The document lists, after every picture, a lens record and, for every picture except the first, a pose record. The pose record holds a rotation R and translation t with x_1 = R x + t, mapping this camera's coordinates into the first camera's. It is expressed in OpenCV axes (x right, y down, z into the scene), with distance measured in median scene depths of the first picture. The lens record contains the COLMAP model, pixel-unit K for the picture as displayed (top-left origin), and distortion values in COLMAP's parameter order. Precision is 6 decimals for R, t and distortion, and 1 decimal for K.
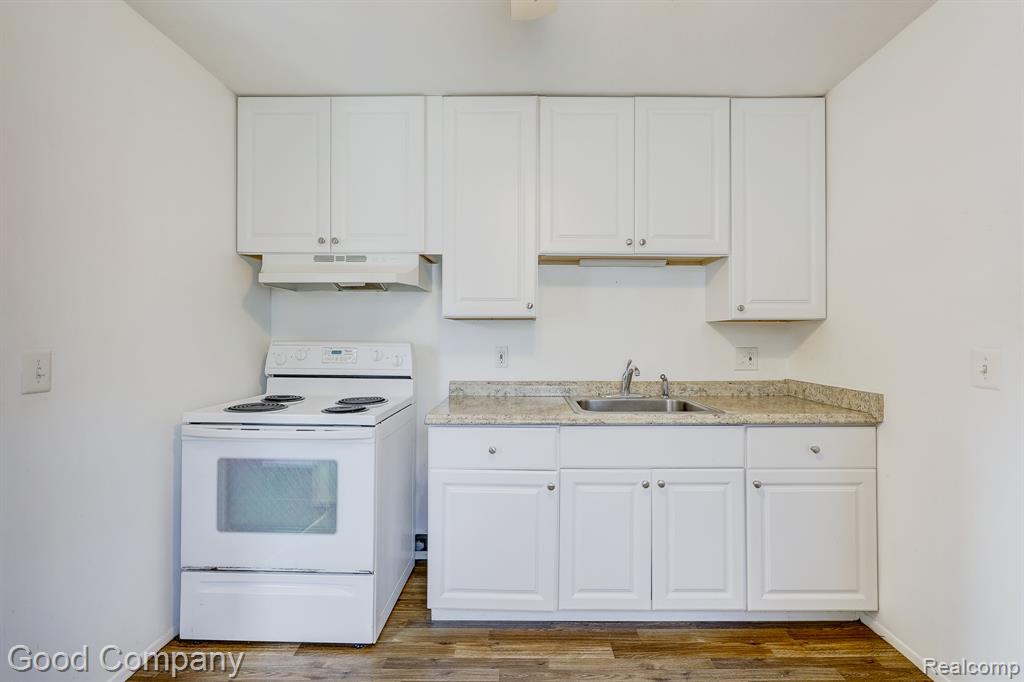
lens RADIAL K [[455.6, 0, 522.1], [0, 455.6, 333.2], [0, 0, 1]] dist [-0.000369, 0.000216]
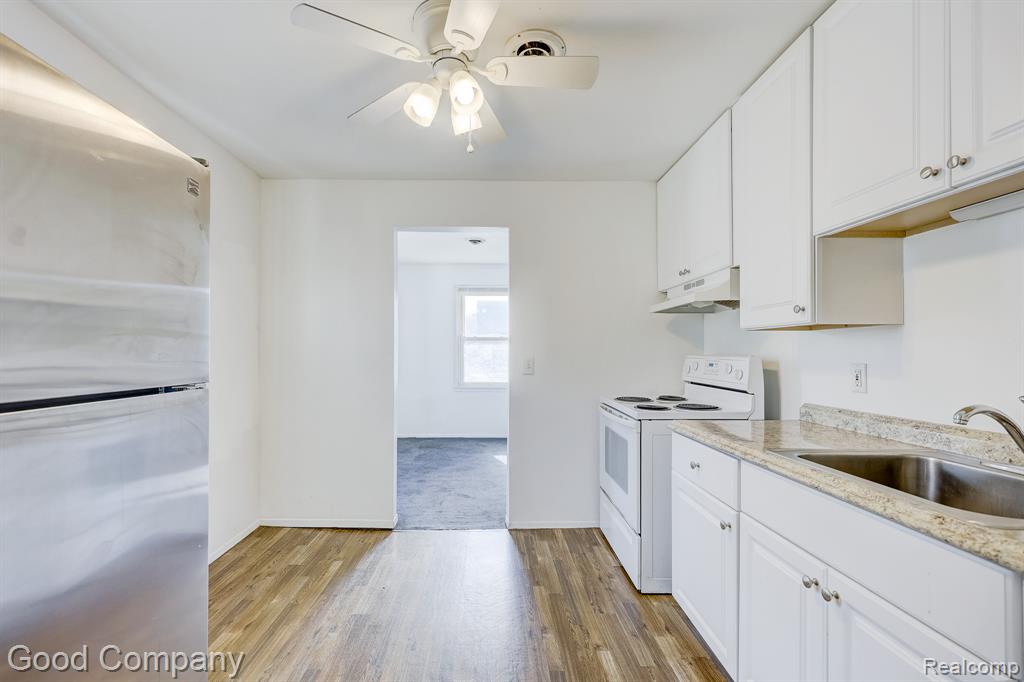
lens RADIAL K [[438.6, 0, 489.7], [0, 438.6, 348.5], [0, 0, 1]] dist [0.000717, 0.000348]
pose [[0.006600, -0.011481, -0.999912, 0.738793], [0.005990, 0.999917, -0.011442, 0.011131], [0.999960, -0.005914, 0.006668, 0.469377]]
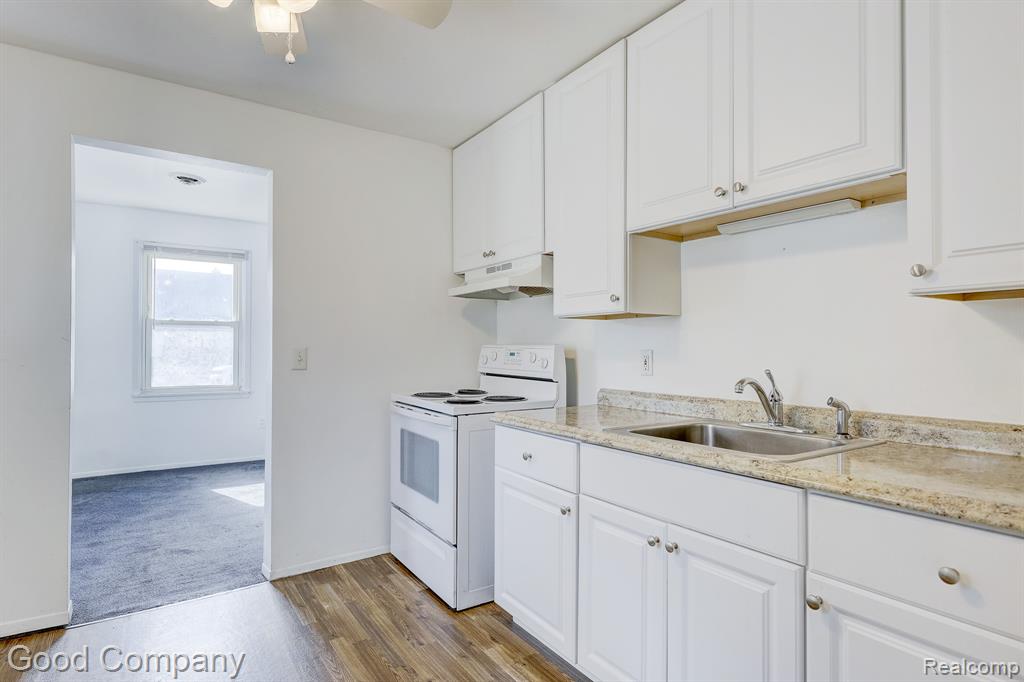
lens RADIAL K [[545.1, 0, 512.0], [0, 545.1, 341.0], [0, 0, 1]] dist [0.000480, -0.000285]
pose [[0.560275, -0.011067, -0.828233, 0.714556], [0.004774, 0.999937, -0.010133, 0.025337], [0.828293, 0.001723, 0.560293, 0.292986]]
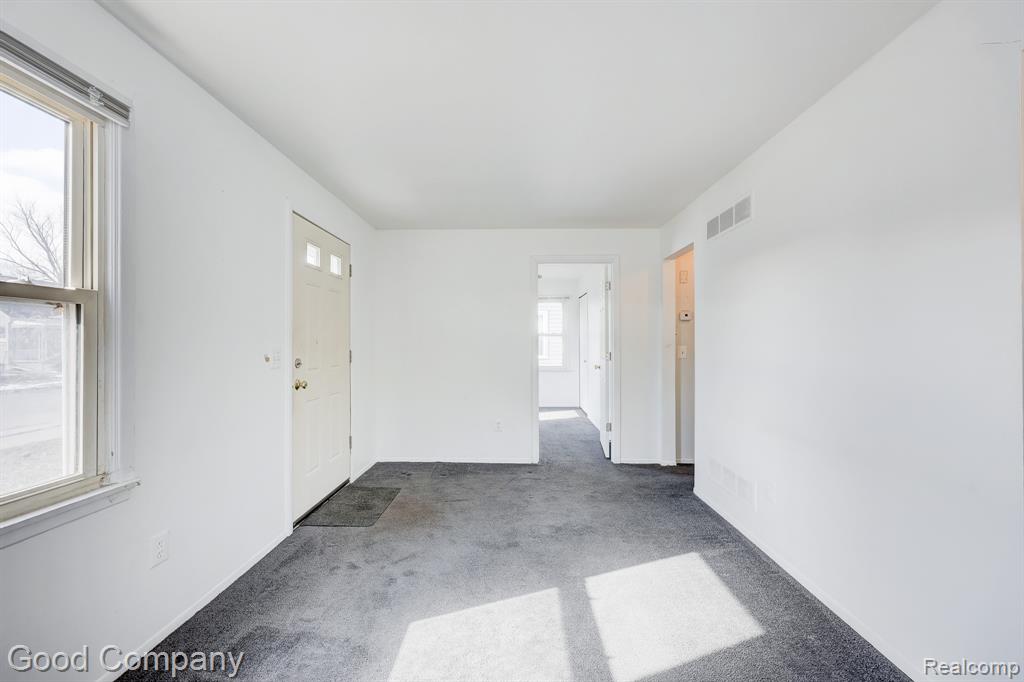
lens RADIAL K [[410.1, 0, 511.0], [0, 410.1, 343.5], [0, 0, 1]] dist [-0.000127, 0.000168]
pose [[0.999848, -0.007309, -0.015804, -1.340867], [0.007432, 0.999943, 0.007715, -0.011159], [0.015747, -0.007832, 0.999845, 0.003652]]
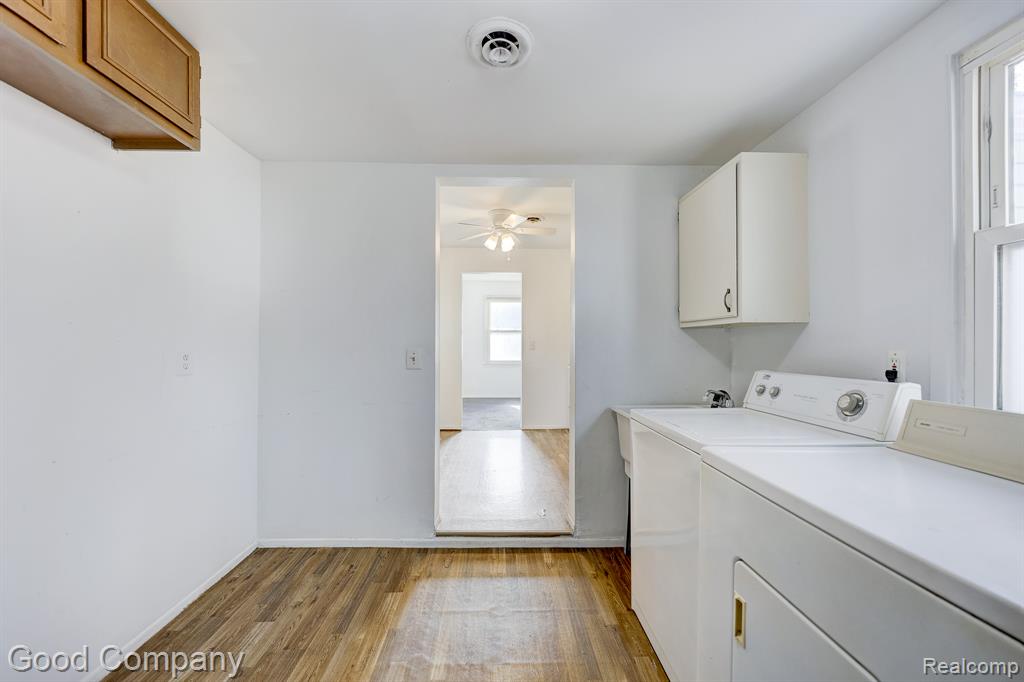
lens RADIAL K [[410.1, 0, 511.0], [0, 410.1, 343.5], [0, 0, 1]] dist [-0.000127, 0.000168]
pose [[0.034165, -0.005459, -0.999401, 1.828836], [0.007236, 0.999960, -0.005215, 0.053920], [0.999390, -0.007053, 0.034203, 0.387574]]
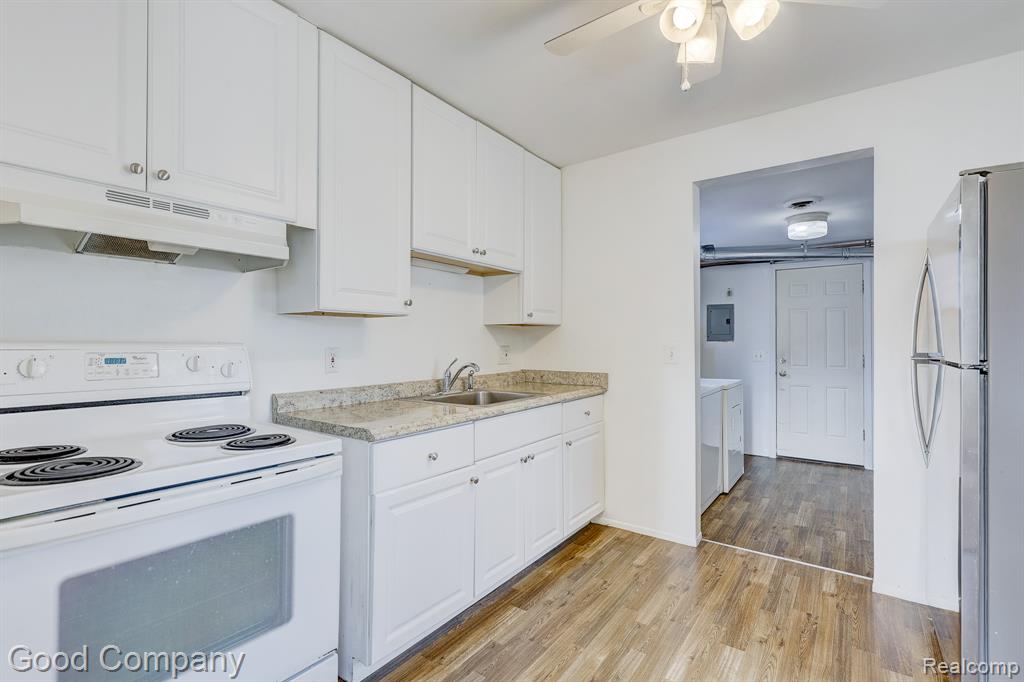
lens RADIAL K [[478.8, 0, 503.9], [0, 478.8, 338.0], [0, 0, 1]] dist [0.002713, 0.000473]
pose [[0.590158, 0.002998, 0.807282, -0.652376], [-0.005159, 0.999987, 0.000058, 0.010670], [-0.807271, -0.004199, 0.590165, 0.256121]]
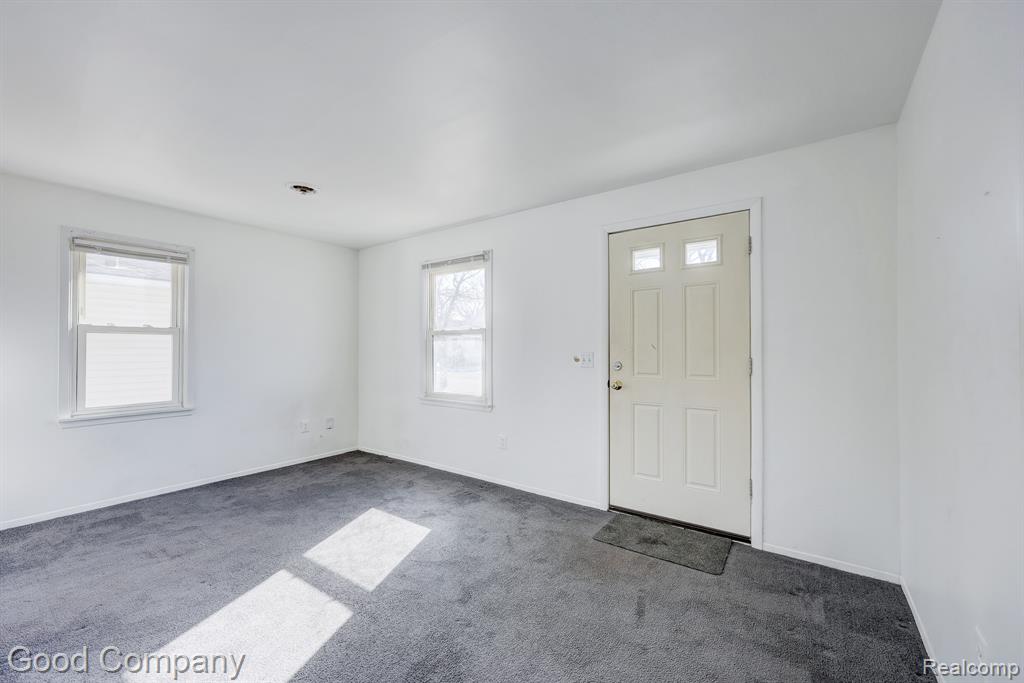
lens RADIAL K [[410.1, 0, 511.0], [0, 410.1, 344.0], [0, 0, 1]] dist [-0.000127, 0.000168]
pose [[-0.584215, -0.016787, -0.811425, -0.677208], [0.000404, 0.999780, -0.020975, 0.008743], [0.811599, -0.012582, -0.584080, 1.740952]]
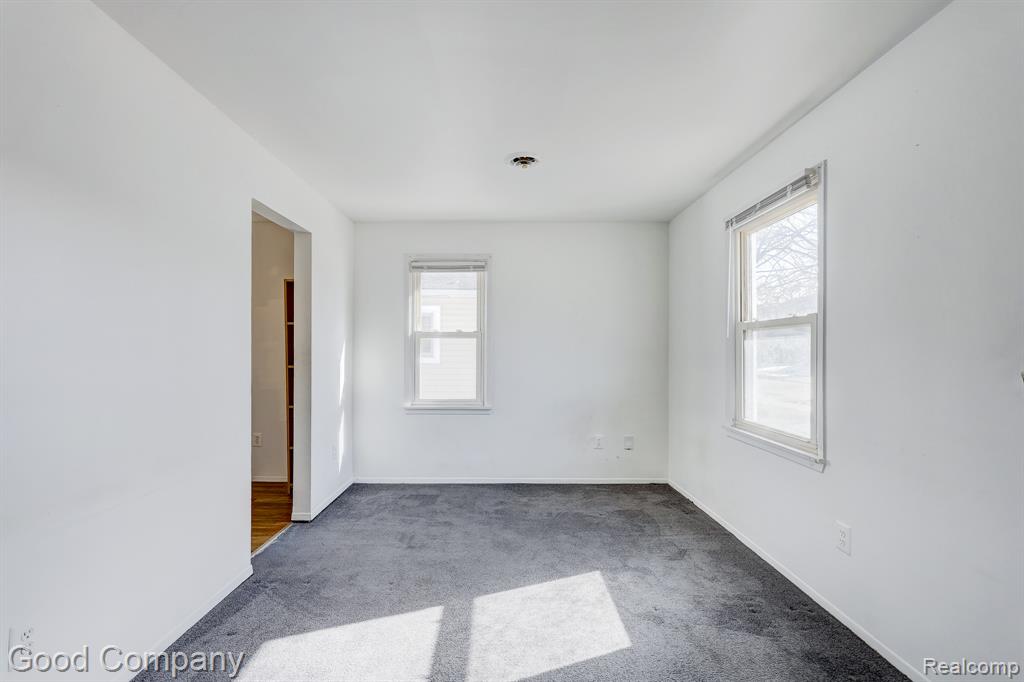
lens RADIAL K [[461.1, 0, 503.1], [0, 461.1, 350.6], [0, 0, 1]] dist [-0.002213, -0.000455]
pose [[-0.999950, -0.008673, -0.004921, -1.305694], [-0.008647, 0.999948, -0.005425, 0.001206], [0.004967, -0.005383, -0.999973, 1.675694]]
